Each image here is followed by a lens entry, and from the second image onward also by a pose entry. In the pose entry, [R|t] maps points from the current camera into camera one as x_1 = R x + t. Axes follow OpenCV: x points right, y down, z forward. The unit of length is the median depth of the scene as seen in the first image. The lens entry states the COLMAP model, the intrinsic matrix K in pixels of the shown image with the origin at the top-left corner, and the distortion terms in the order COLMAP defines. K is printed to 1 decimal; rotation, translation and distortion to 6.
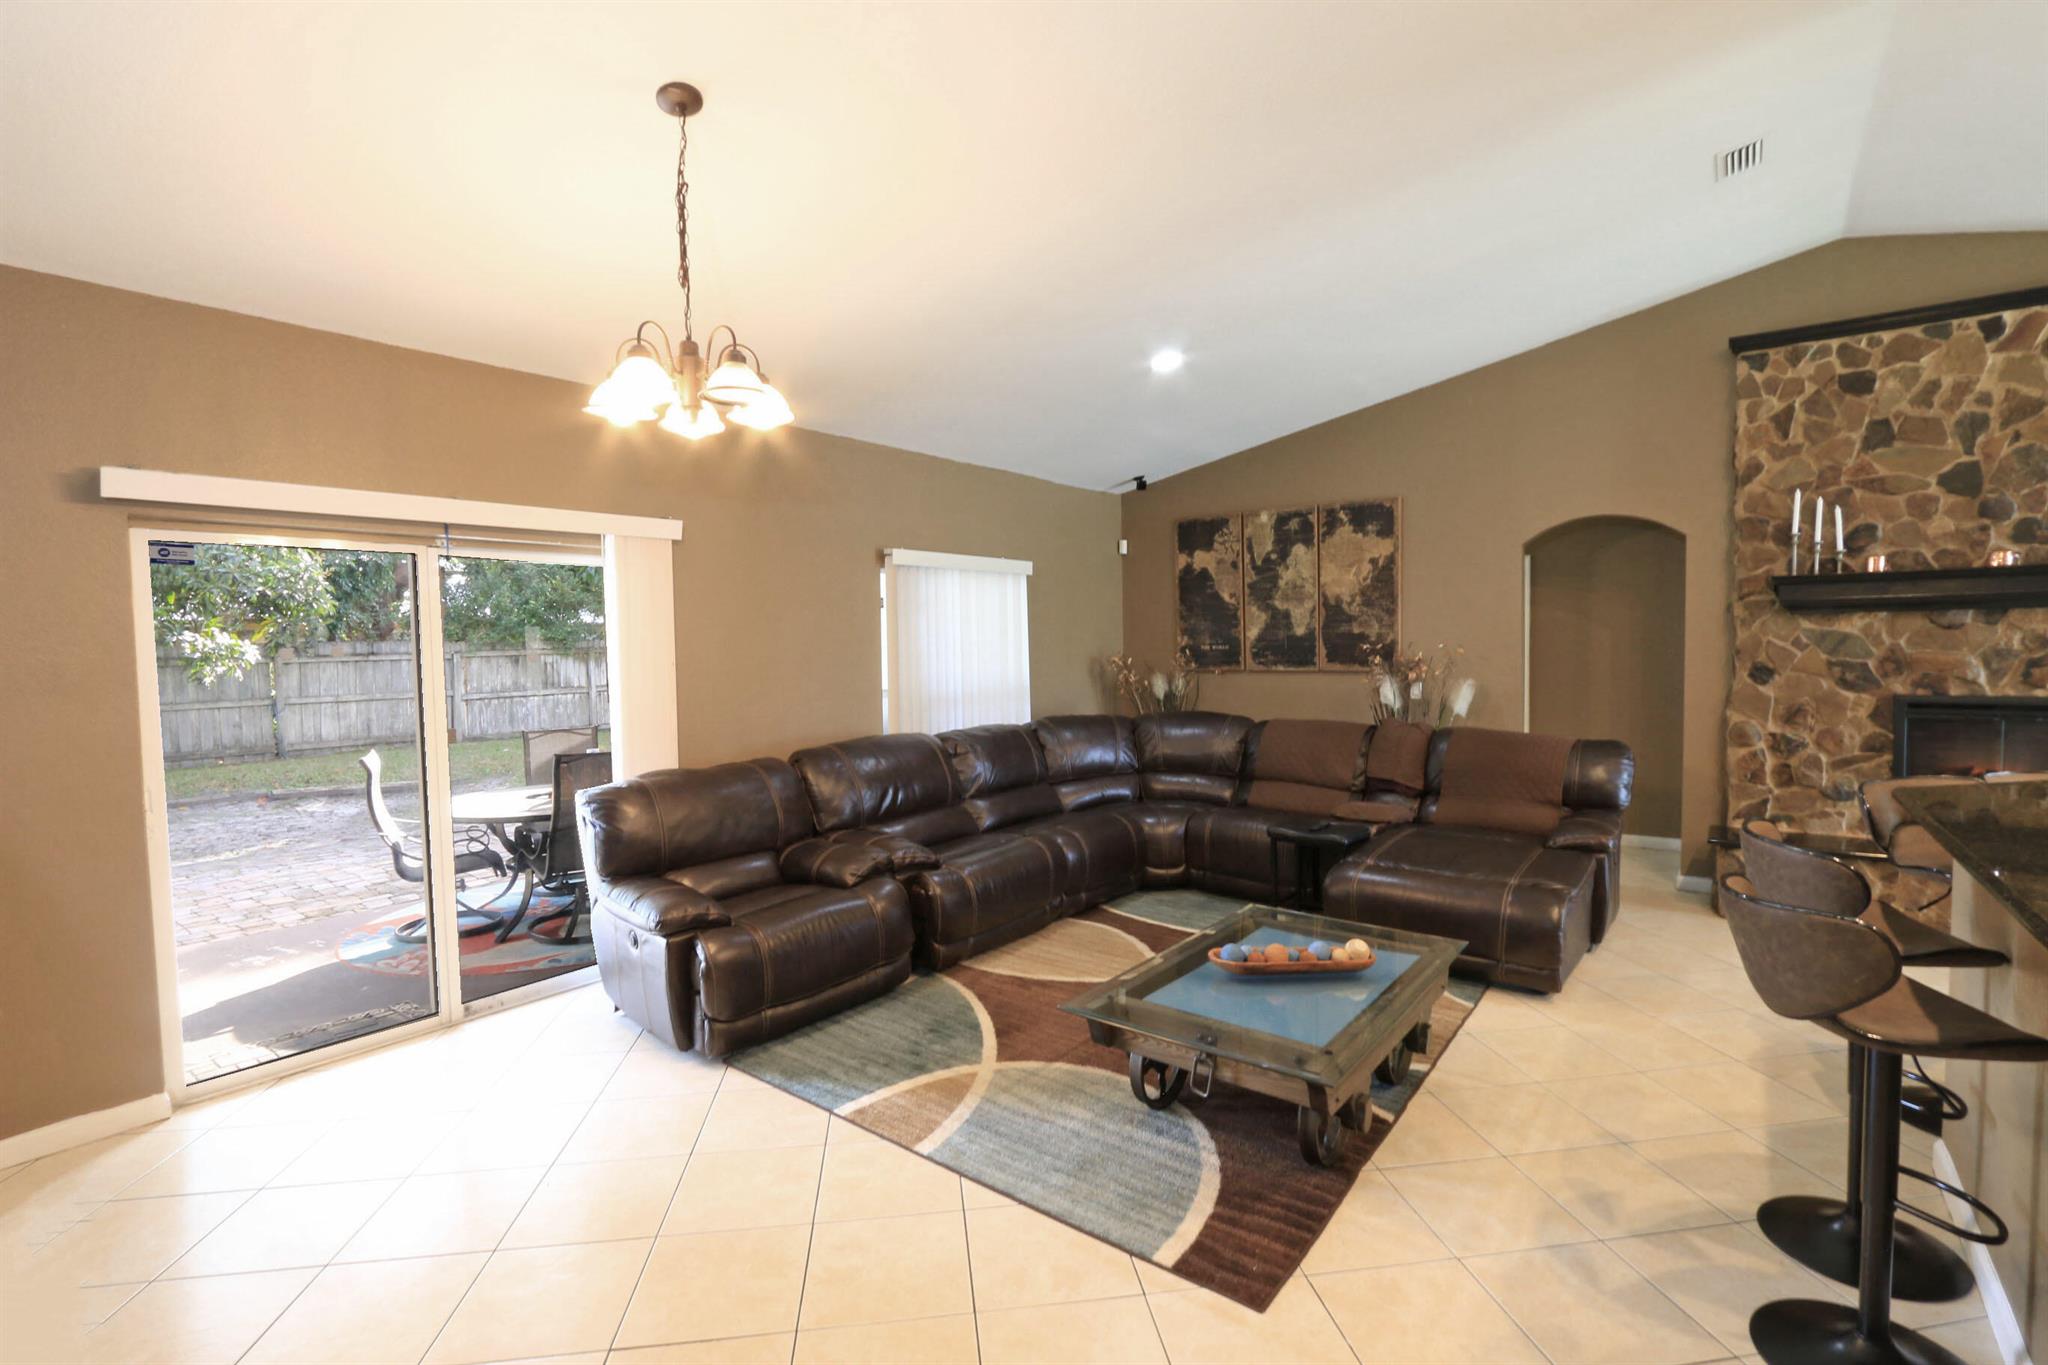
lens RADIAL K [[945.1, 0, 1034.9], [0, 945.1, 682.7], [0, 0, 1]] dist [-0.024084, 0.004720]
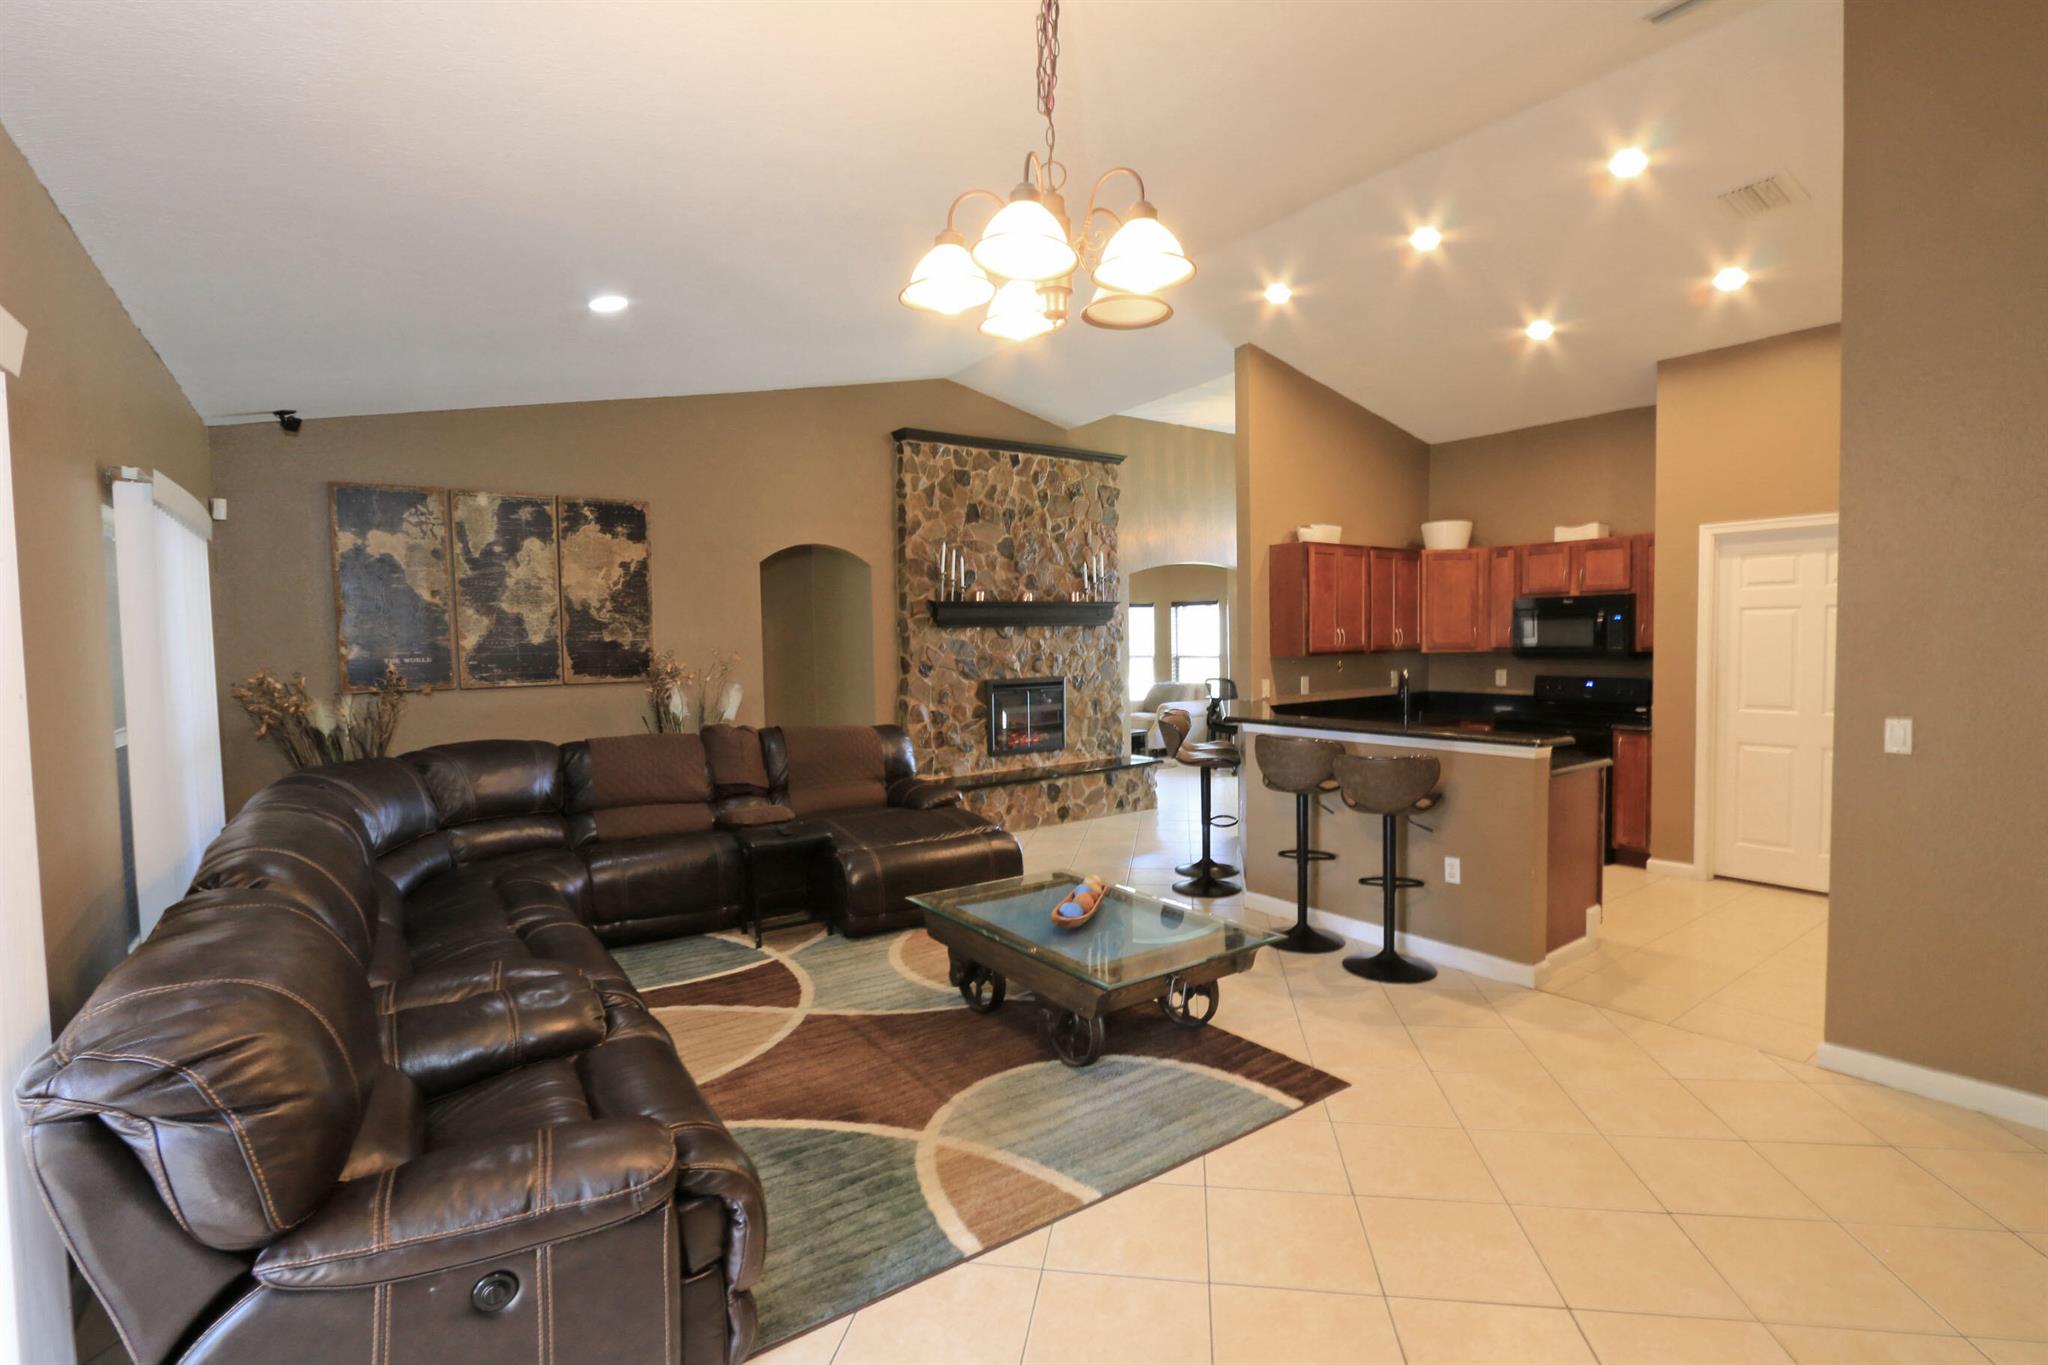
lens RADIAL K [[945.1, 0, 1034.9], [0, 945.1, 682.7], [0, 0, 1]] dist [-0.024084, 0.004720]
pose [[0.283261, -0.032758, 0.958483, -0.570373], [0.057888, 0.998178, 0.017007, -0.005035], [-0.957294, 0.050667, 0.284642, 0.453176]]
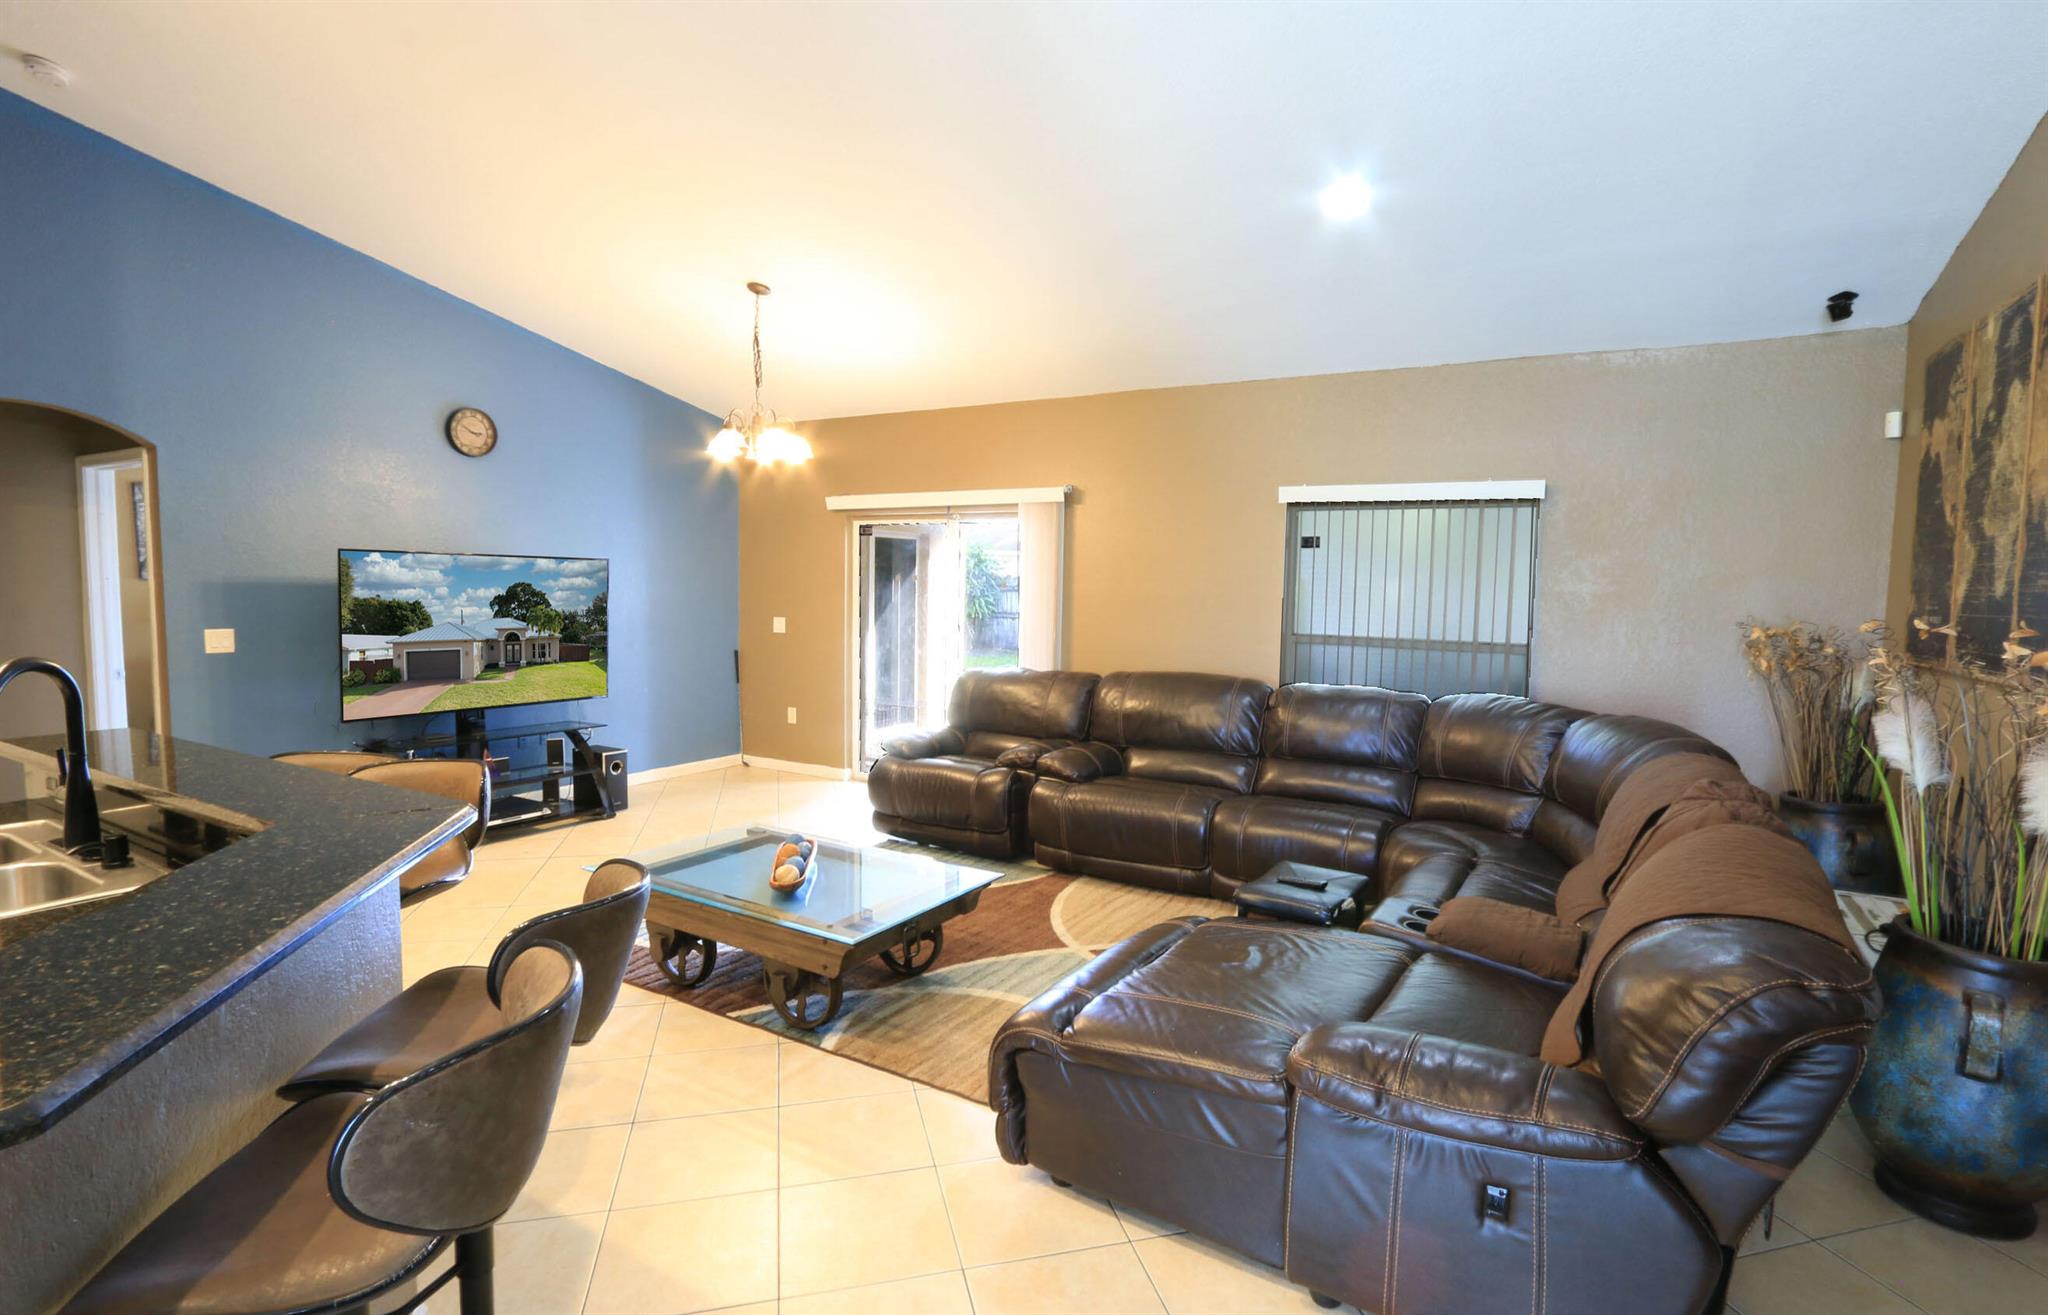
lens RADIAL K [[959.6, 0, 1024.0], [0, 959.6, 657.5], [0, 0, 1]] dist [-0.000958, -0.000195]
pose [[0.125664, 0.097572, -0.987263, 0.908797], [-0.066733, 0.993729, 0.089717, -0.046800], [0.989826, 0.054609, 0.131387, 0.712024]]
